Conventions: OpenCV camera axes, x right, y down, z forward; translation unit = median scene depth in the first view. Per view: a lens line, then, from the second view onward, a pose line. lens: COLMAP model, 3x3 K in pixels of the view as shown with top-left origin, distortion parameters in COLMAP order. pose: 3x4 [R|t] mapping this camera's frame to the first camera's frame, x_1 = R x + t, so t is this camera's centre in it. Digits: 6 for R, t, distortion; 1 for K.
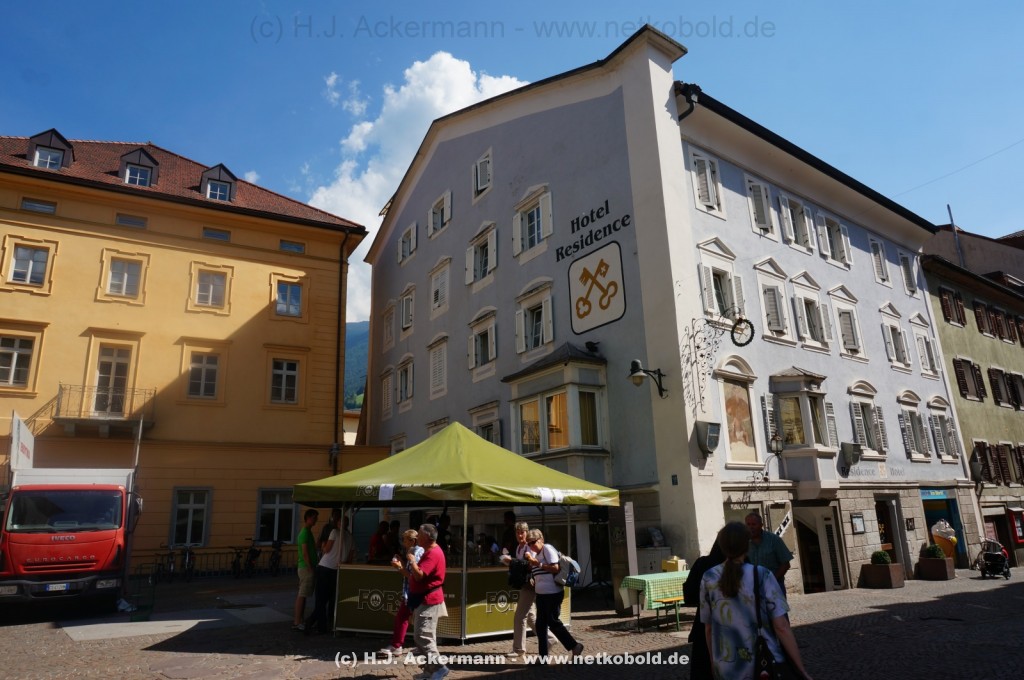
lens RADIAL K [[683.9, 0, 516.9], [0, 683.9, 348.6], [0, 0, 1]] dist [-0.033892, 0.025241]
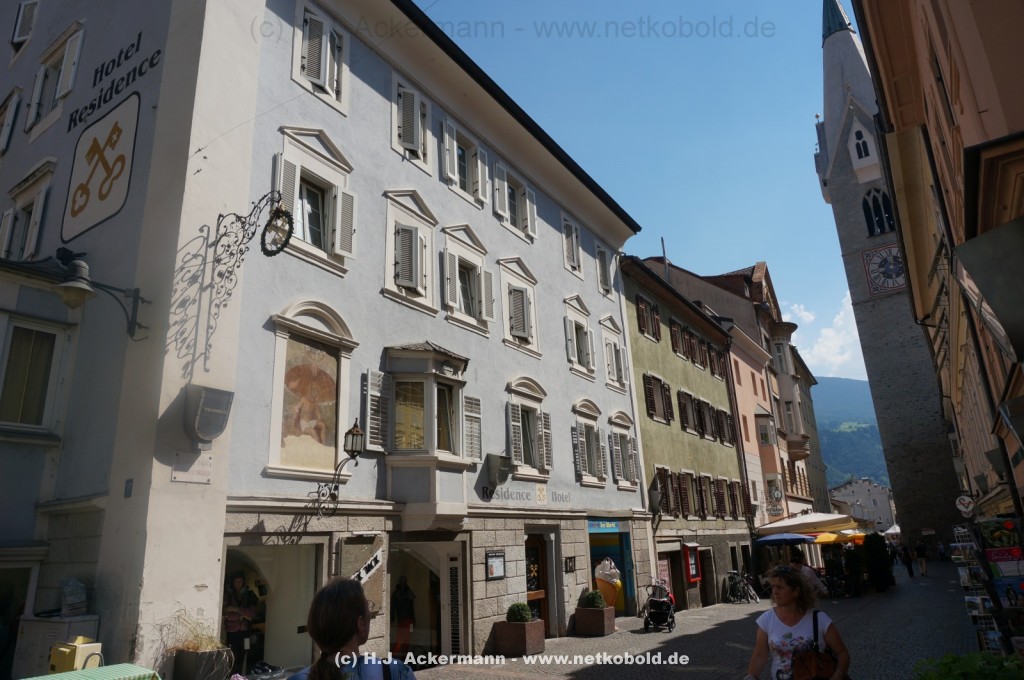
lens RADIAL K [[683.9, 0, 512.0], [0, 683.9, 340.4], [0, 0, 1]] dist [-0.033892, 0.025241]
pose [[0.937123, 0.104573, 0.332963, 0.240873], [-0.087234, 0.993956, -0.066650, 0.062518], [-0.337920, 0.033413, 0.940582, 0.285168]]
